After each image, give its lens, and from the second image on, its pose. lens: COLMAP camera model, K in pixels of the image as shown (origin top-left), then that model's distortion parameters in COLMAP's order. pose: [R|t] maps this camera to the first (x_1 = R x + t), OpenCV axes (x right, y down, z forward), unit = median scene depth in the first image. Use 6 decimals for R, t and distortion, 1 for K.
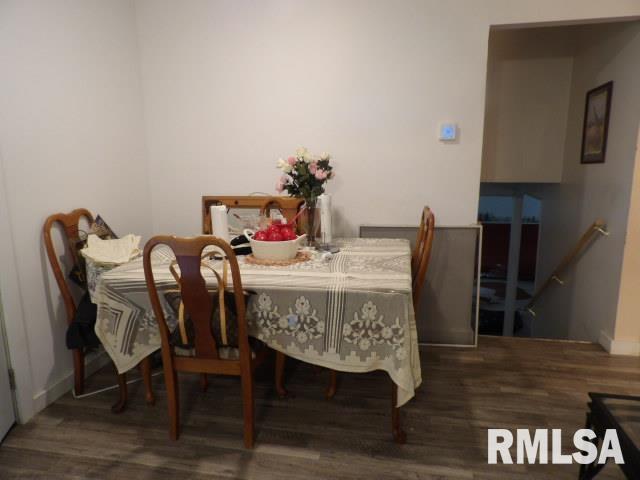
lens RADIAL K [[459.6, 0, 320.5], [0, 459.6, 240.6], [0, 0, 1]] dist [-0.014991, 0.015720]
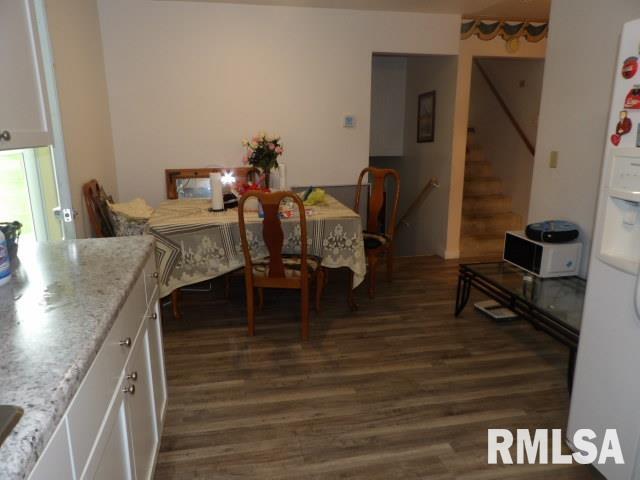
lens RADIAL K [[459.6, 0, 318.6], [0, 459.6, 240.8], [0, 0, 1]] dist [-0.014991, 0.015720]
pose [[0.922254, -0.082842, 0.377604, -0.549055], [0.068399, 0.996327, 0.051525, 0.092406], [-0.380485, -0.021692, 0.924533, -0.478398]]
